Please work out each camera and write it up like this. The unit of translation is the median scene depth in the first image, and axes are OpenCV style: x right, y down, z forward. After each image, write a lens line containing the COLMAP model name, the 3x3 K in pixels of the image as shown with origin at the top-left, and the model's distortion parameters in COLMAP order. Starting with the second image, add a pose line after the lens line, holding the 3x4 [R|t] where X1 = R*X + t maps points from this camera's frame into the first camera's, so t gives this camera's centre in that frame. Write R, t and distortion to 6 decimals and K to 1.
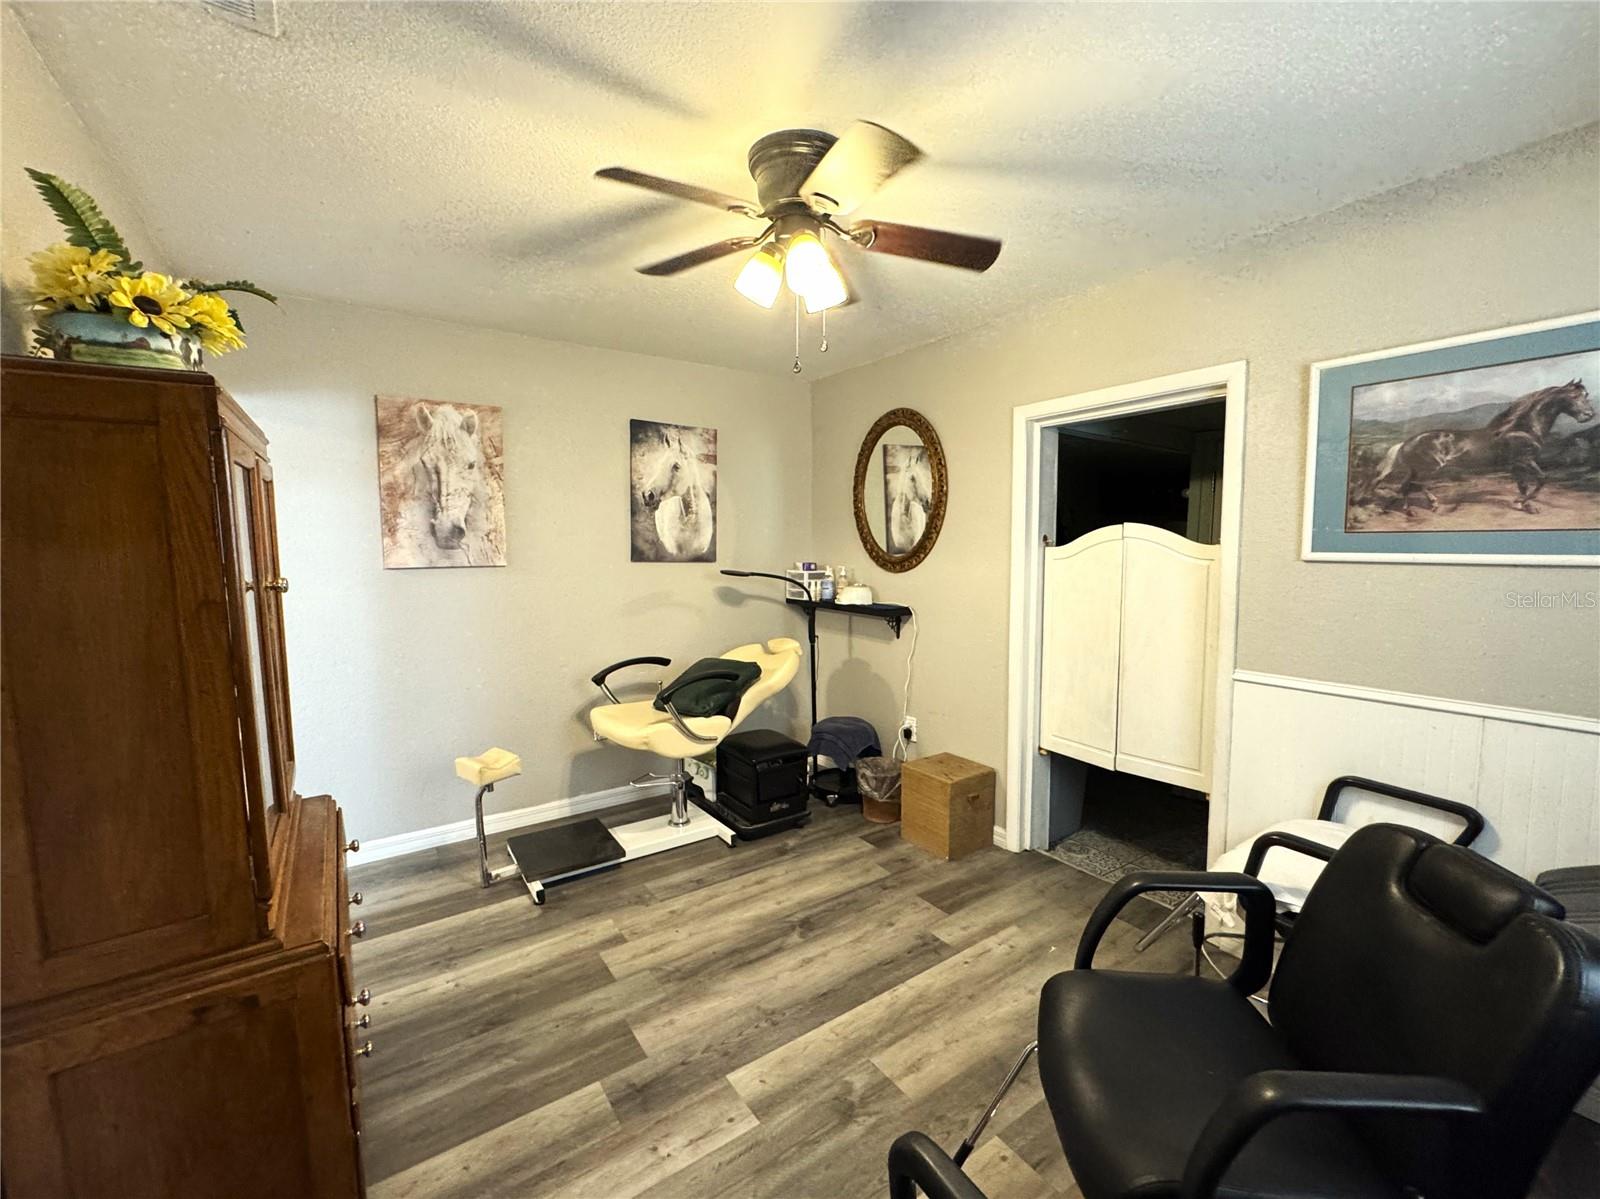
lens RADIAL K [[670.7, 0, 800.0], [0, 670.7, 599.5], [0, 0, 1]] dist [-0.000218, -0.000096]
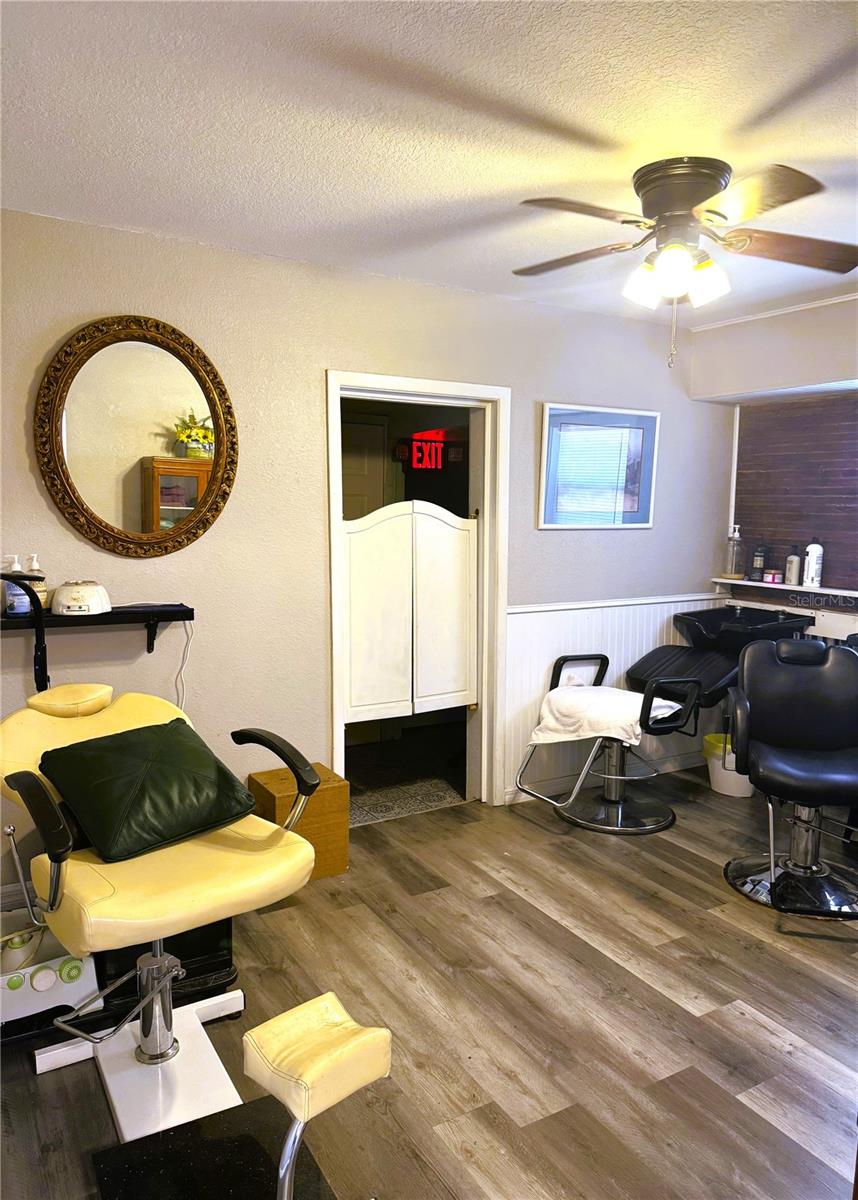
lens RADIAL K [[846.7, 0, 448.7], [0, 846.7, 608.5], [0, 0, 1]] dist [0.105000, -0.157180]
pose [[0.053329, -0.116563, 0.991750, -1.035370], [0.072361, 0.991004, 0.112585, -0.093450], [-0.995952, 0.065760, 0.061284, 0.917881]]
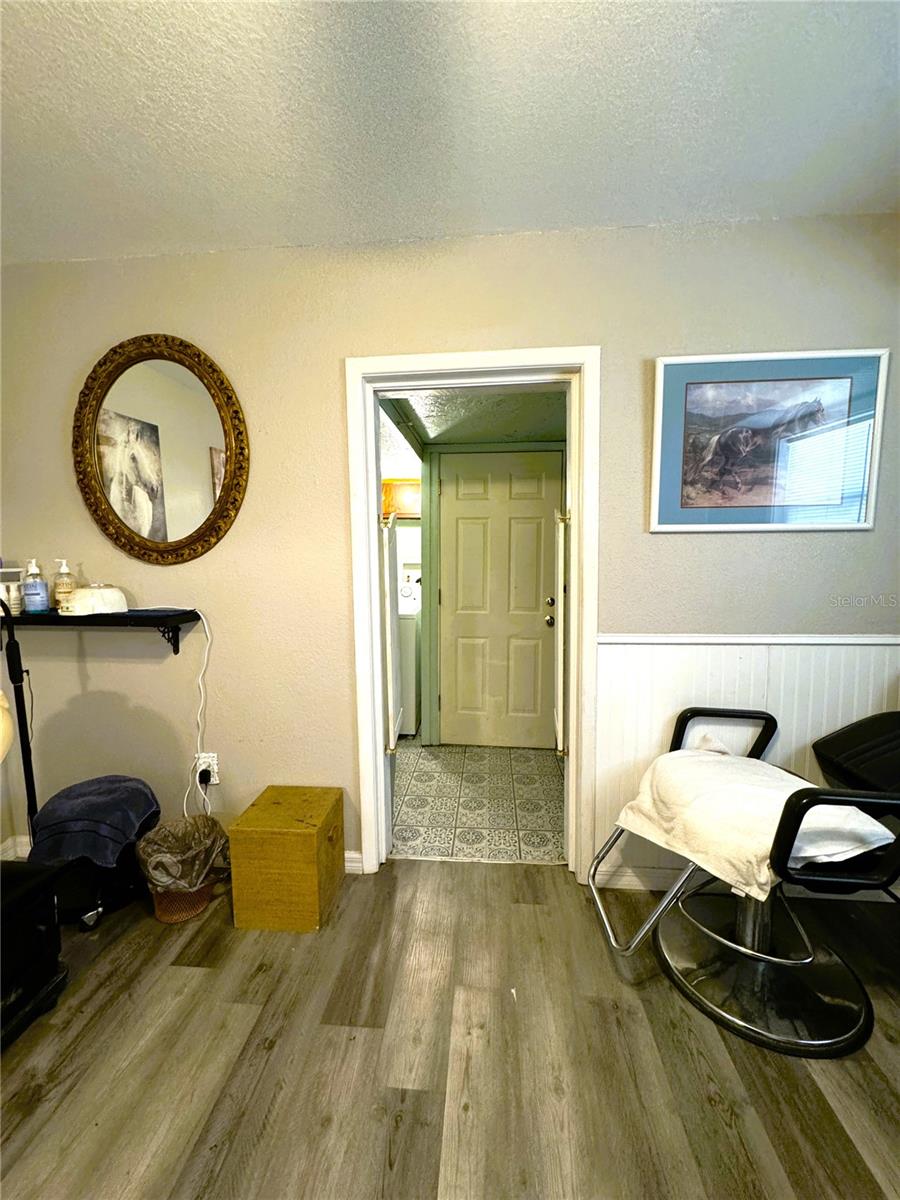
lens RADIAL K [[479.2, 0, 450.0], [0, 479.2, 600.0], [0, 0, 1]] dist [-0.002416, -0.000437]
pose [[0.636275, -0.072424, 0.768055, -0.091790], [0.072460, 0.996793, 0.033966, 0.004041], [-0.768052, 0.034042, 0.639482, 0.619095]]
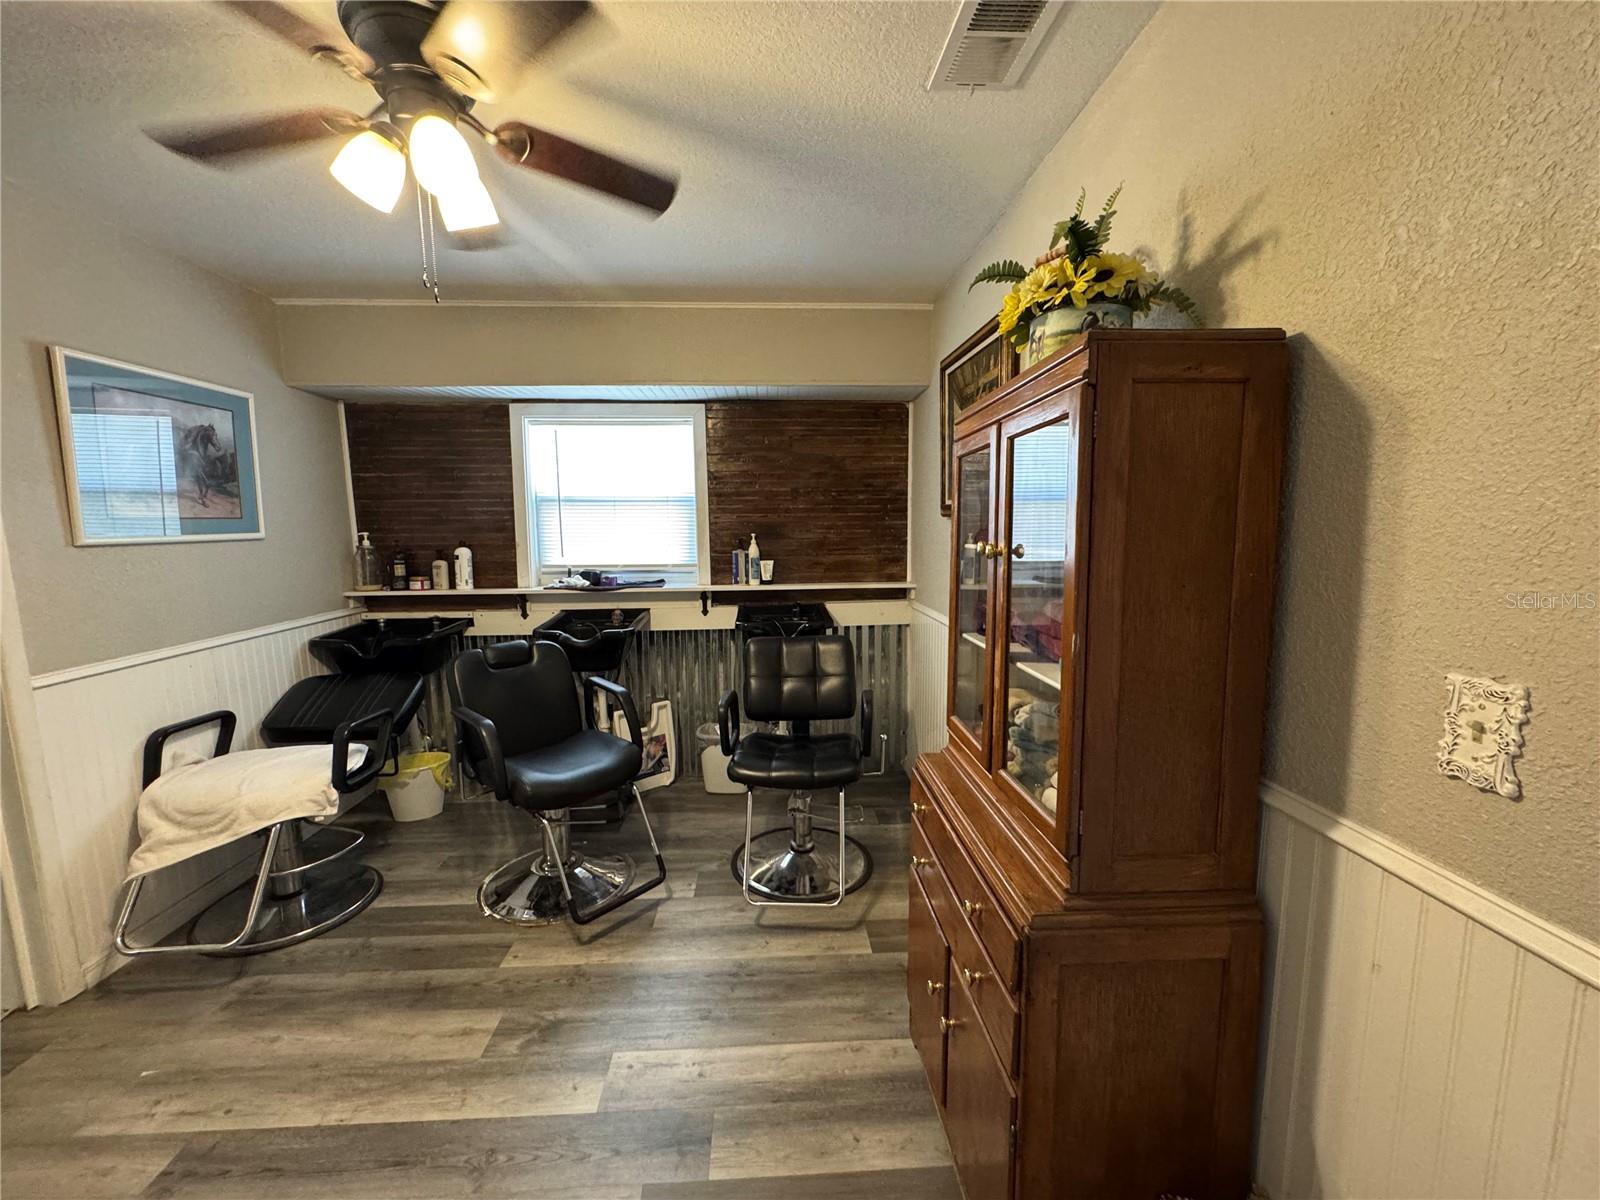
lens RADIAL K [[644.8, 0, 800.0], [0, 644.8, 600.0], [0, 0, 1]] dist [-0.002382, 0.000387]
pose [[-0.850728, -0.052542, 0.522973, -0.549640], [0.059363, 0.979020, 0.194927, -0.085090], [-0.522243, 0.196875, -0.829761, 1.039506]]
